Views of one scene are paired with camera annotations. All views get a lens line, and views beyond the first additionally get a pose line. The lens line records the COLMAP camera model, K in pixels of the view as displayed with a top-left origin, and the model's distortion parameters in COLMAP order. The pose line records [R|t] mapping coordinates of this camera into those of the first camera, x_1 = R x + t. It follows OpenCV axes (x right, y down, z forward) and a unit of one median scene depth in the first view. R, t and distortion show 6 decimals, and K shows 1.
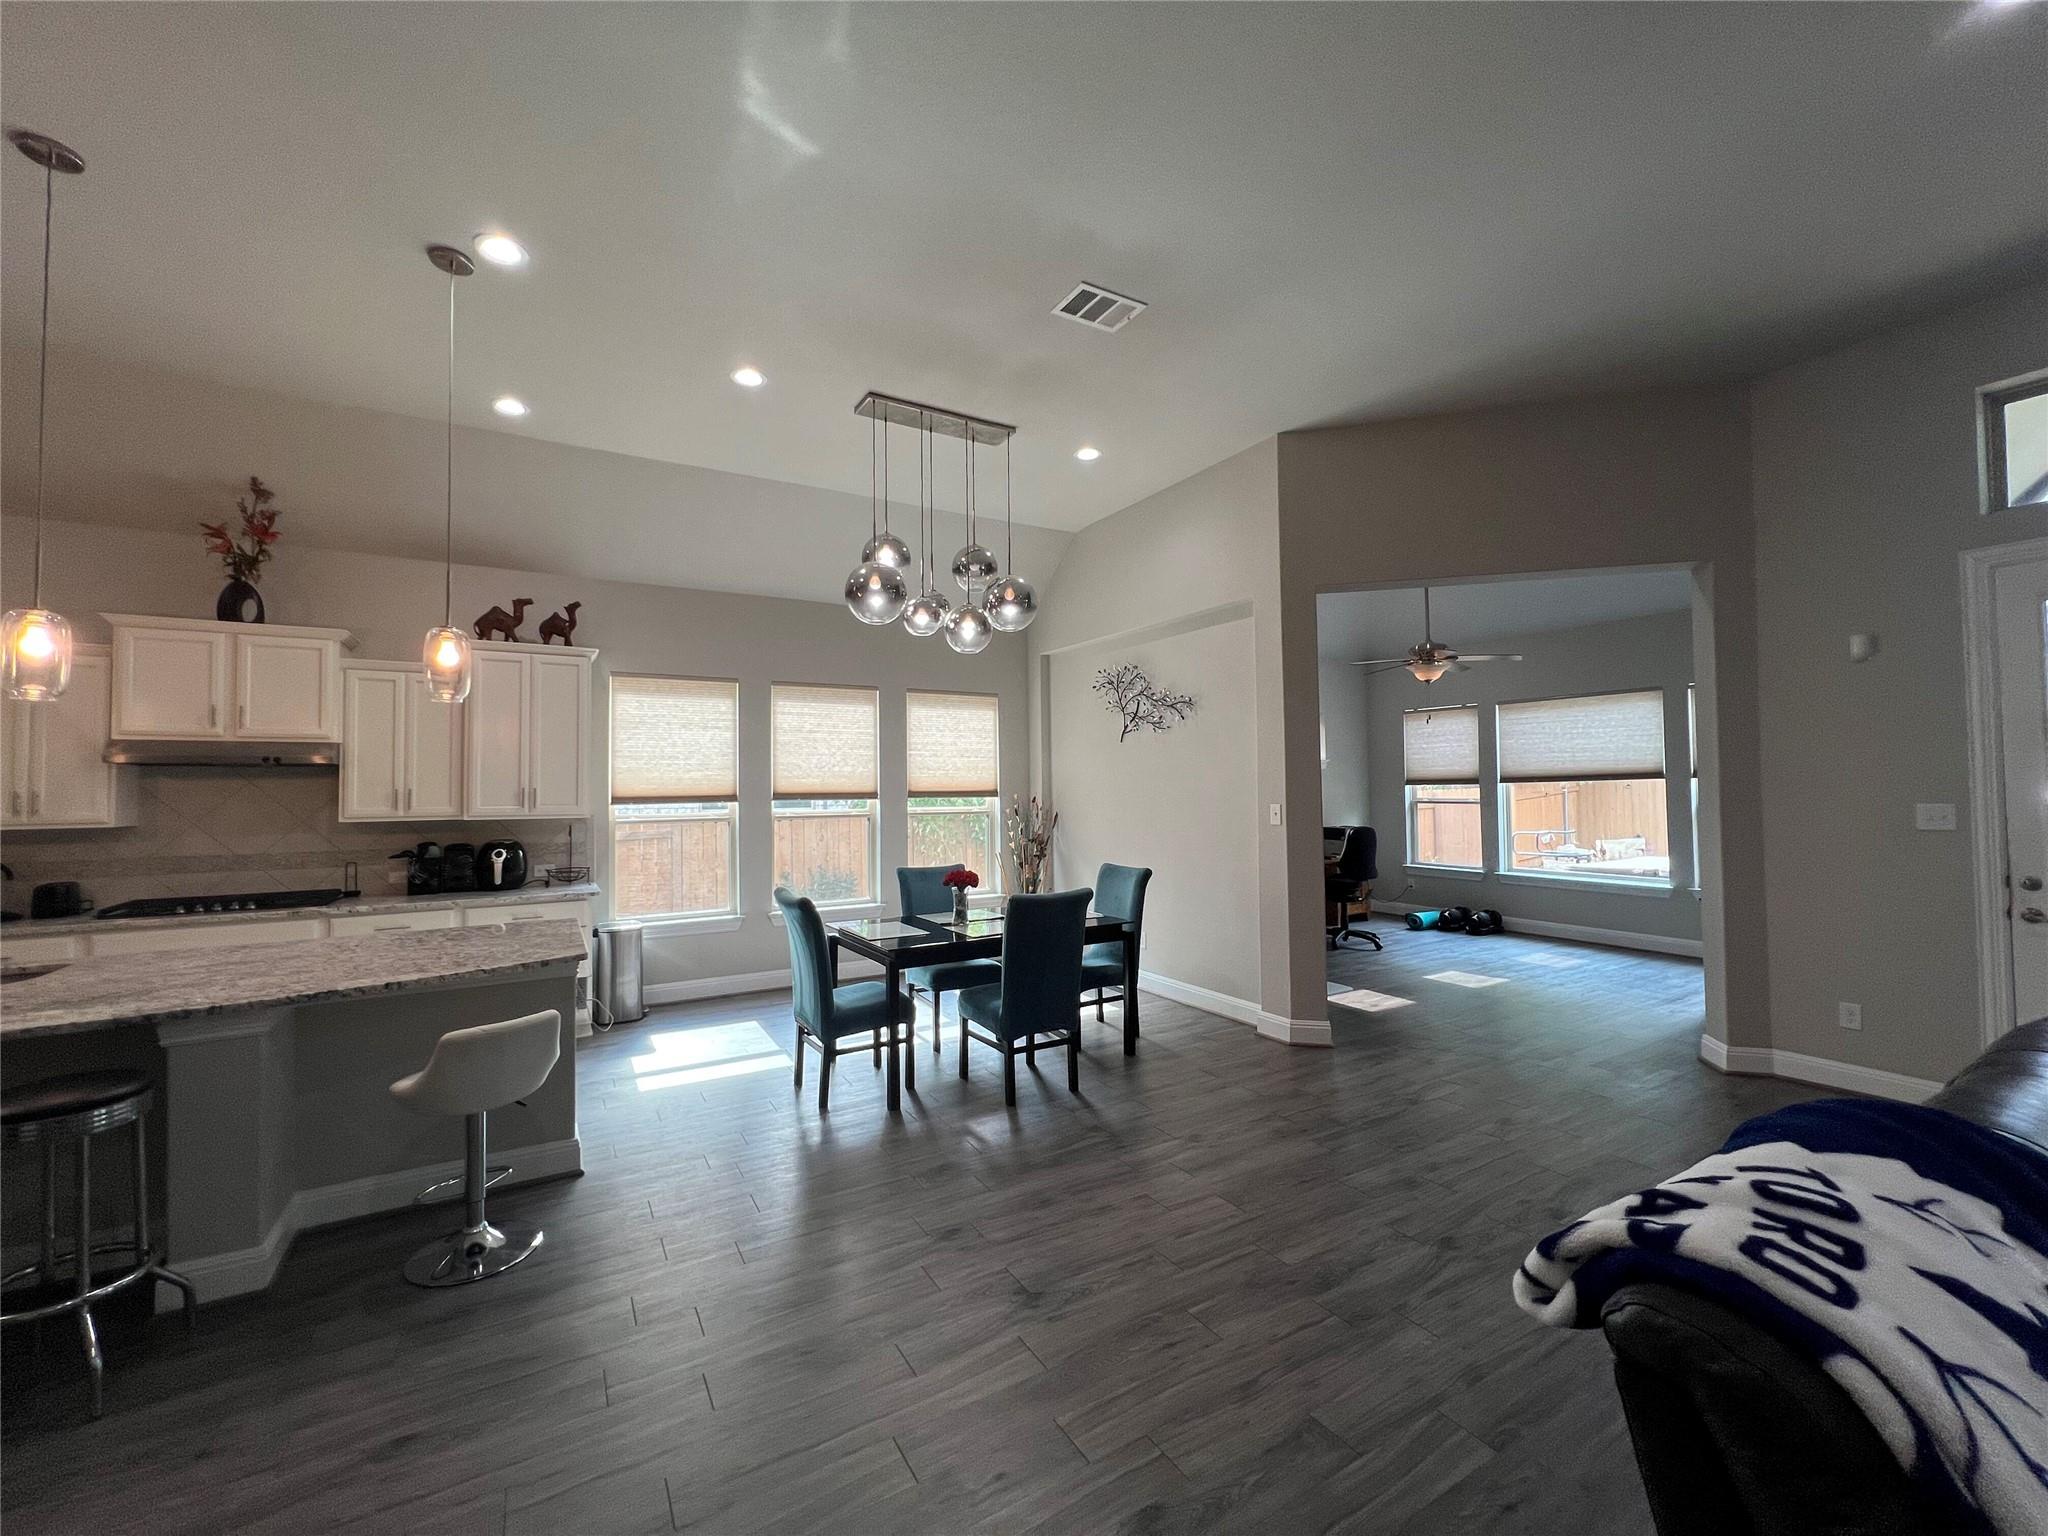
lens RADIAL K [[829.1, 0, 1024.0], [0, 829.1, 768.0], [0, 0, 1]] dist [-0.001614, -0.000124]
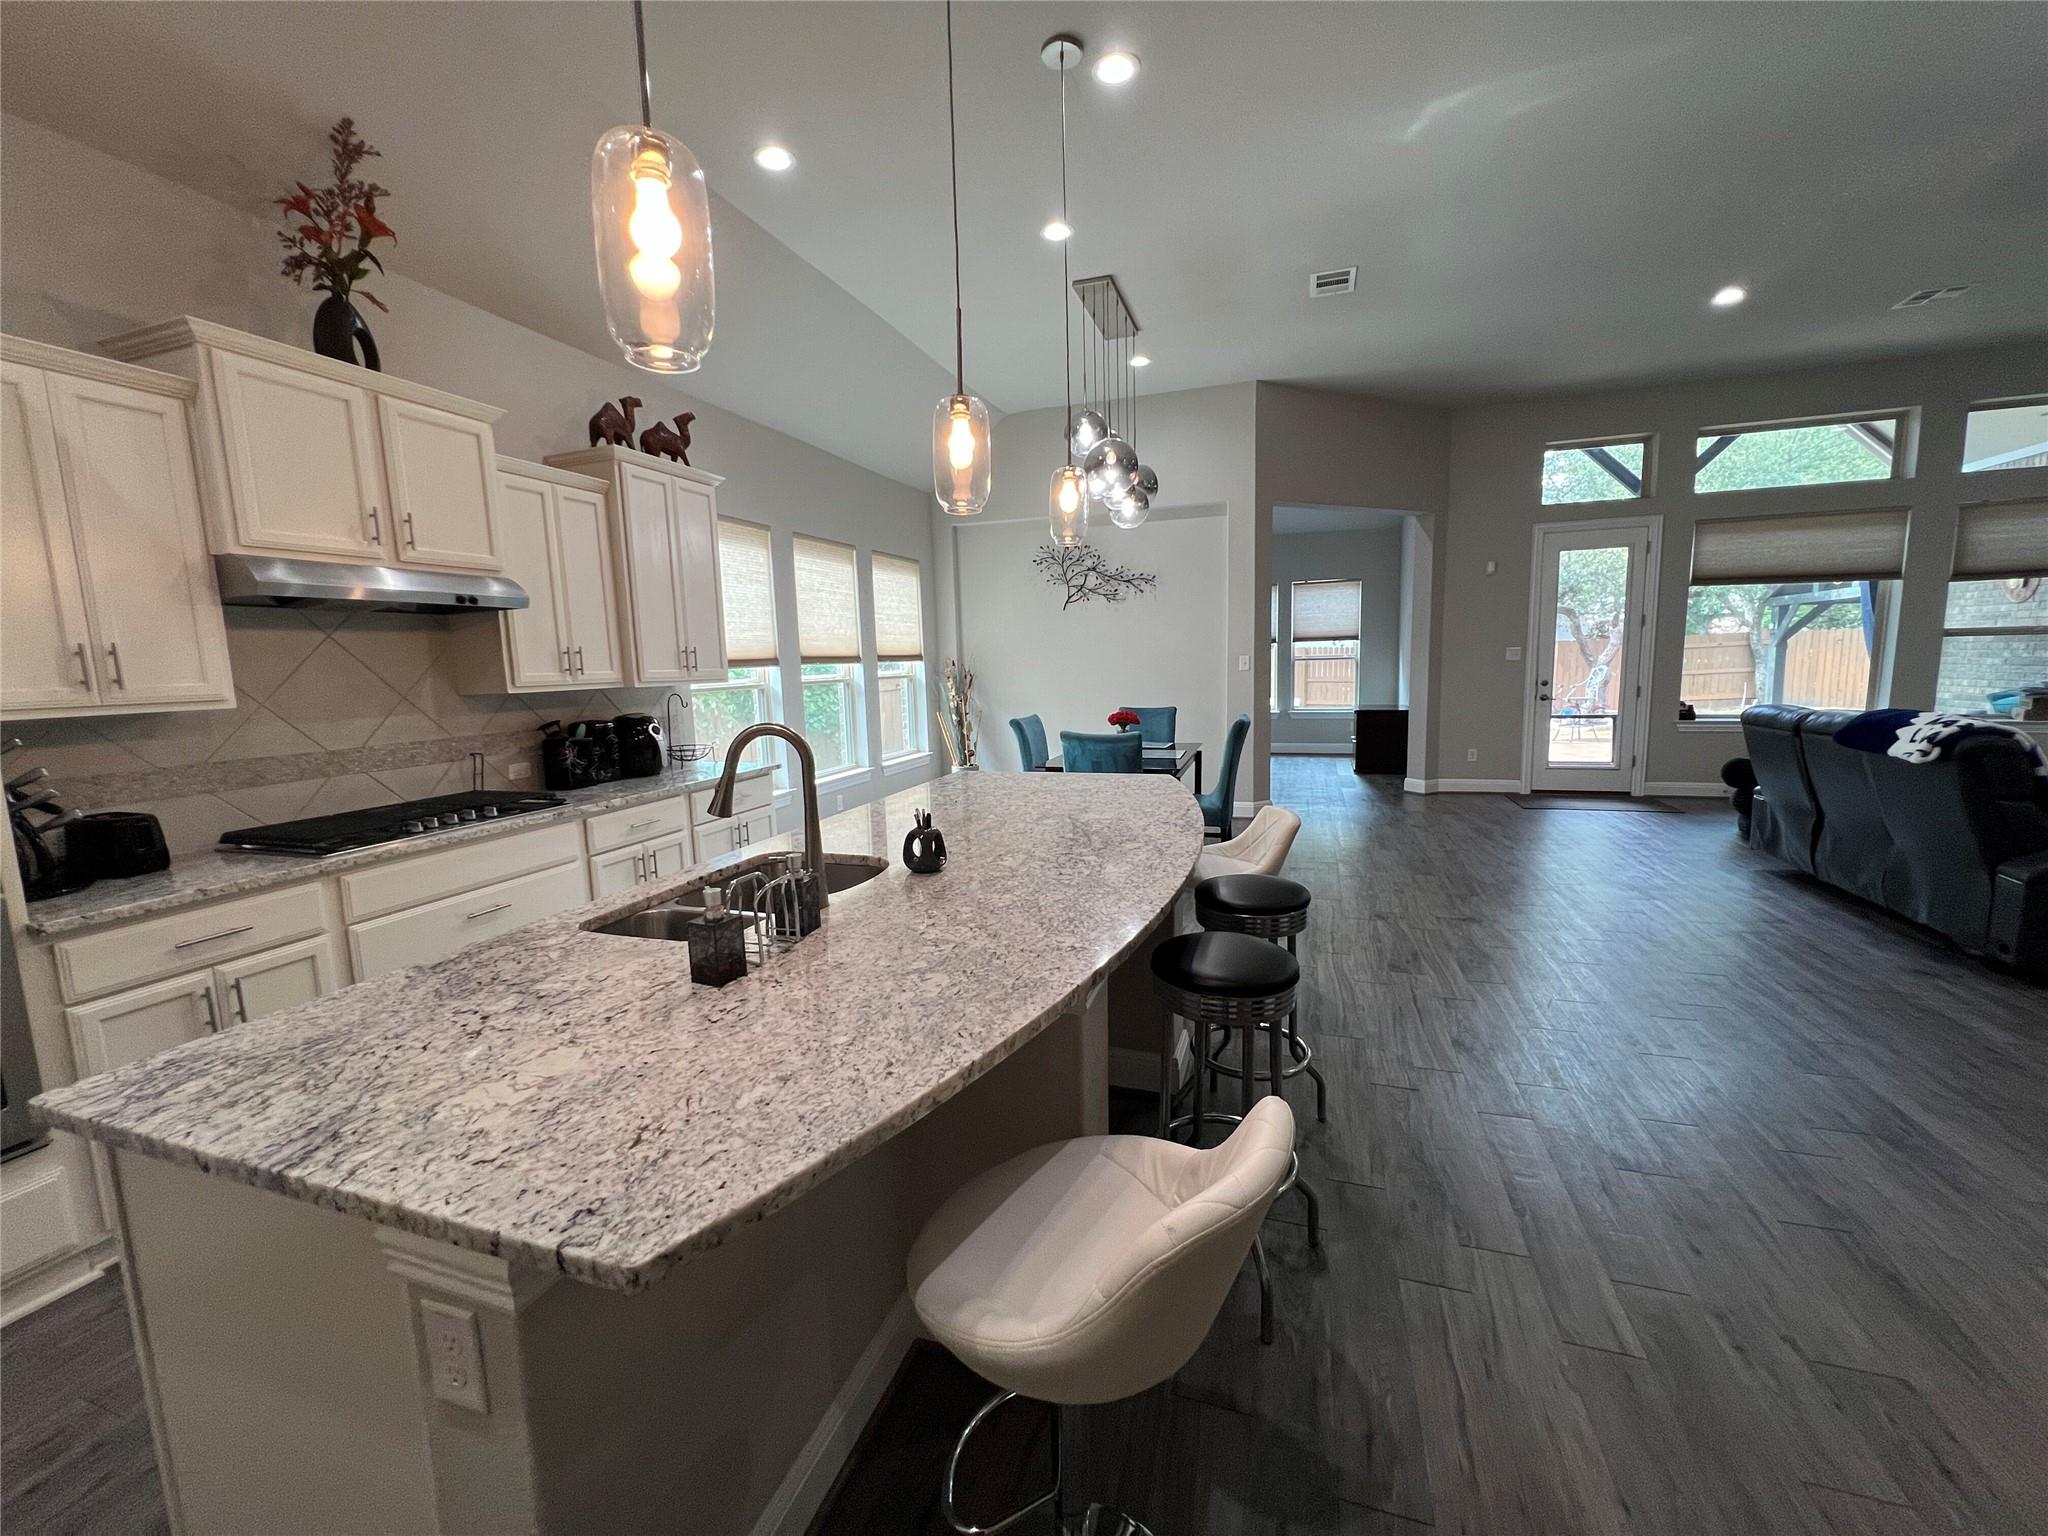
lens RADIAL K [[818.2, 0, 1024.0], [0, 818.2, 768.0], [0, 0, 1]] dist [0.001255, 0.000282]
pose [[0.758724, -0.098906, 0.643860, -0.910318], [0.005700, 0.989376, 0.145265, 0.028149], [-0.651387, -0.106546, 0.751227, 0.172406]]
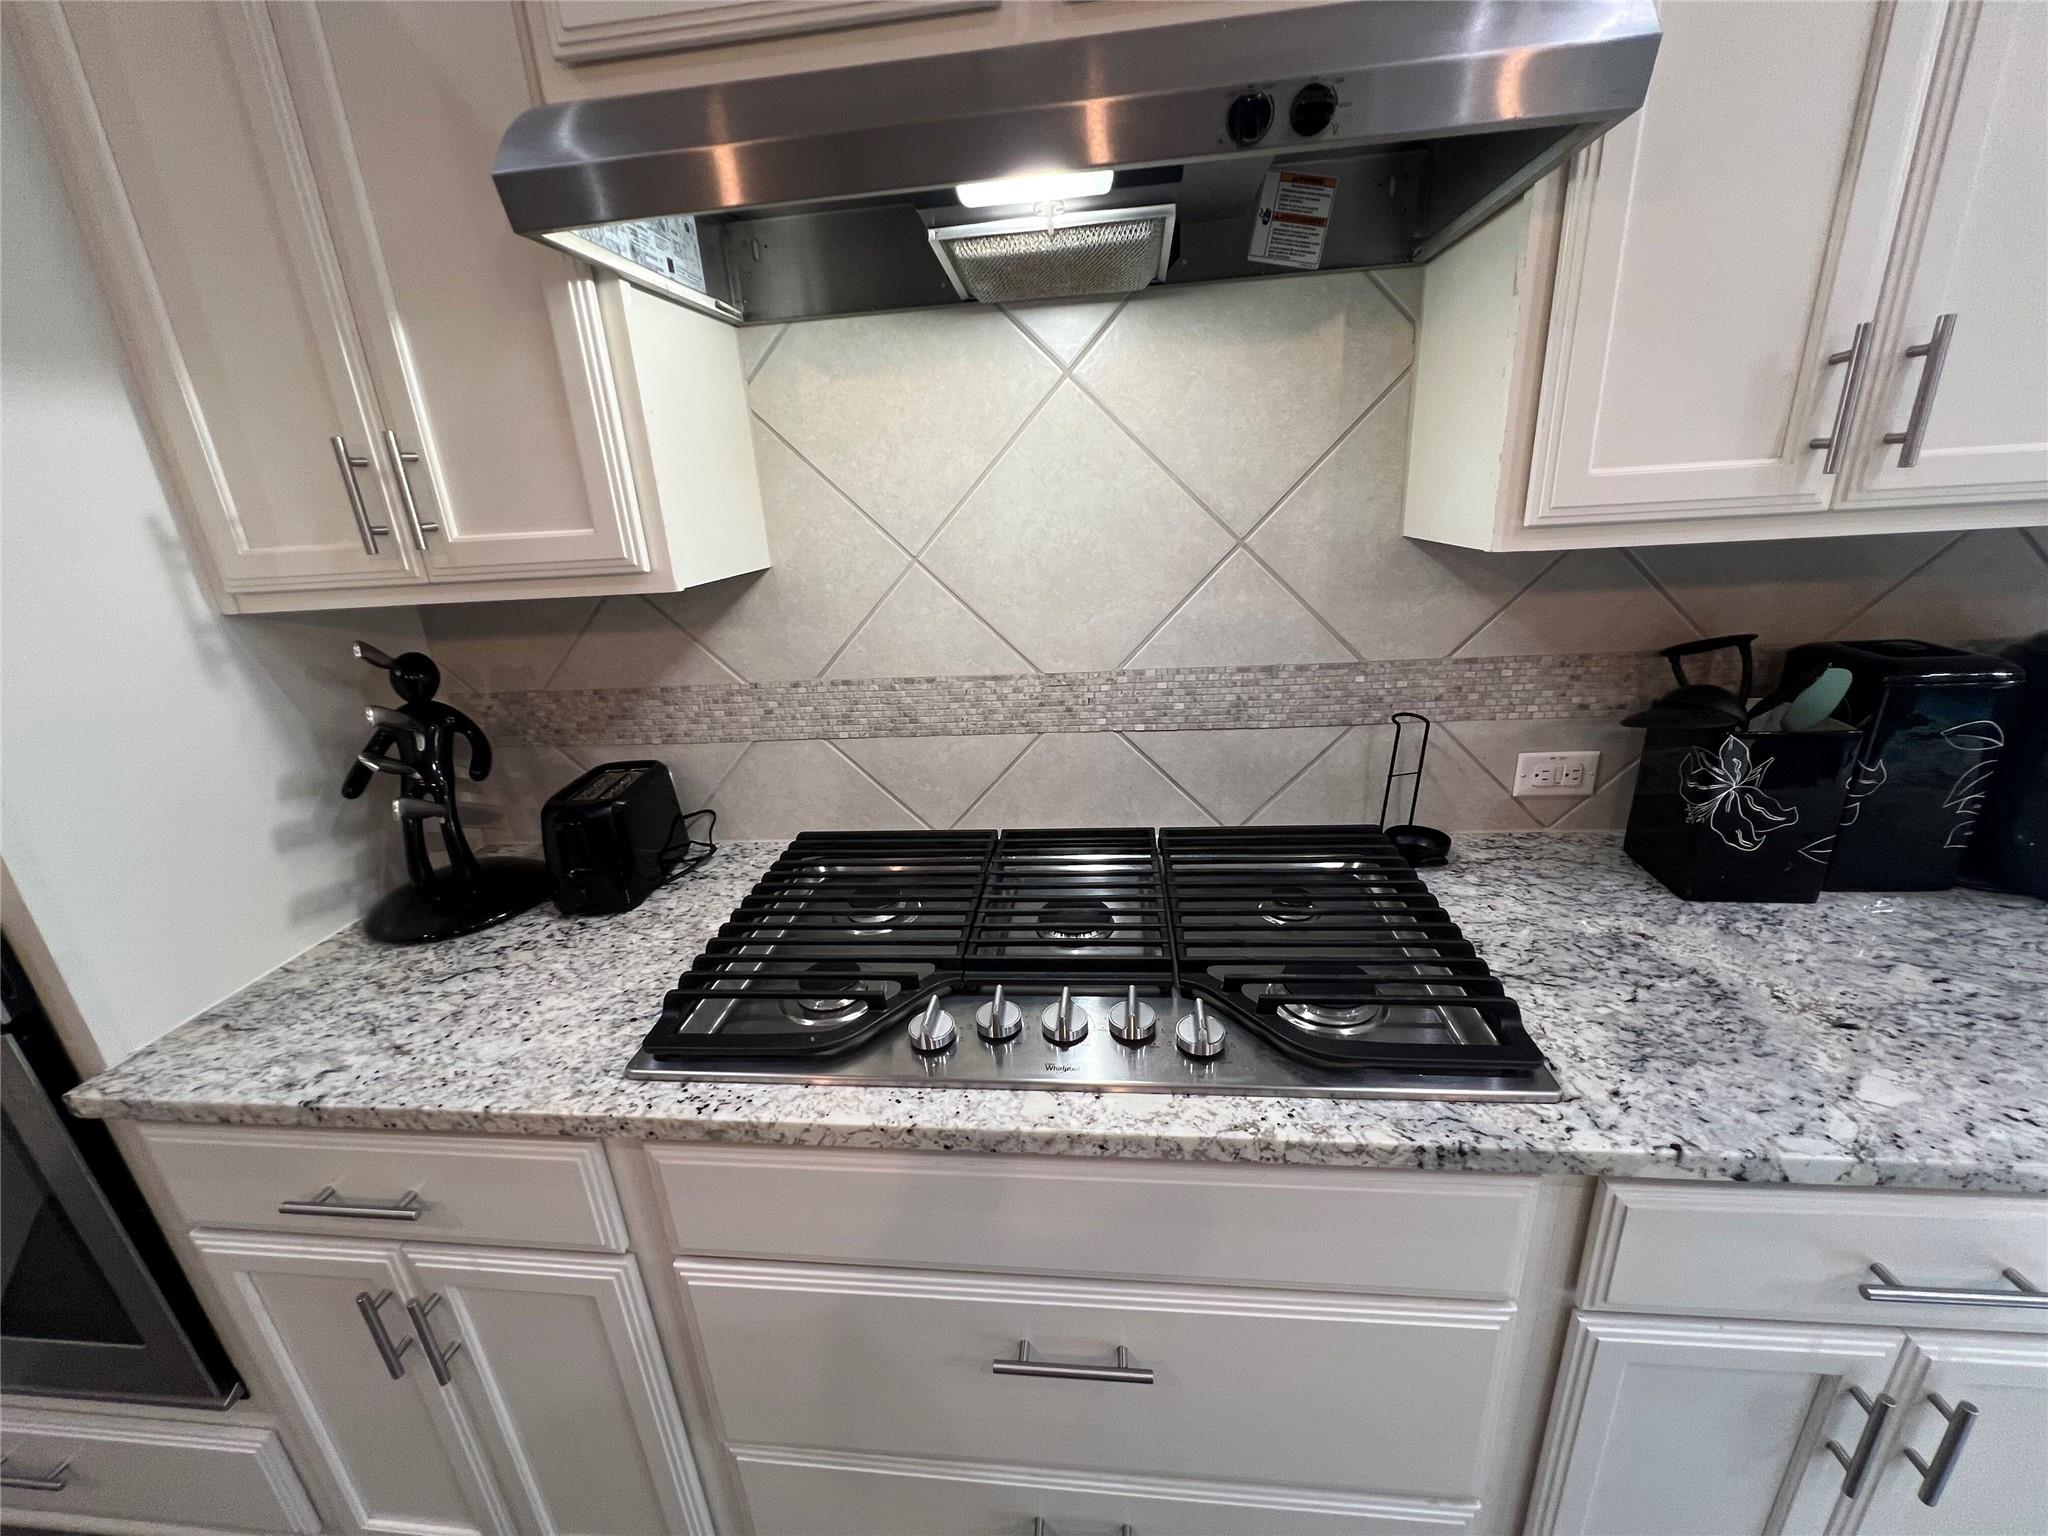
lens RADIAL K [[818.2, 0, 1024.0], [0, 818.2, 768.0], [0, 0, 1]] dist [0.001255, 0.000282]
pose [[0.807158, 0.159330, -0.568428, -0.767737], [0.064462, 0.933343, 0.353150, 0.038530], [0.586806, -0.321689, 0.743085, 0.759840]]
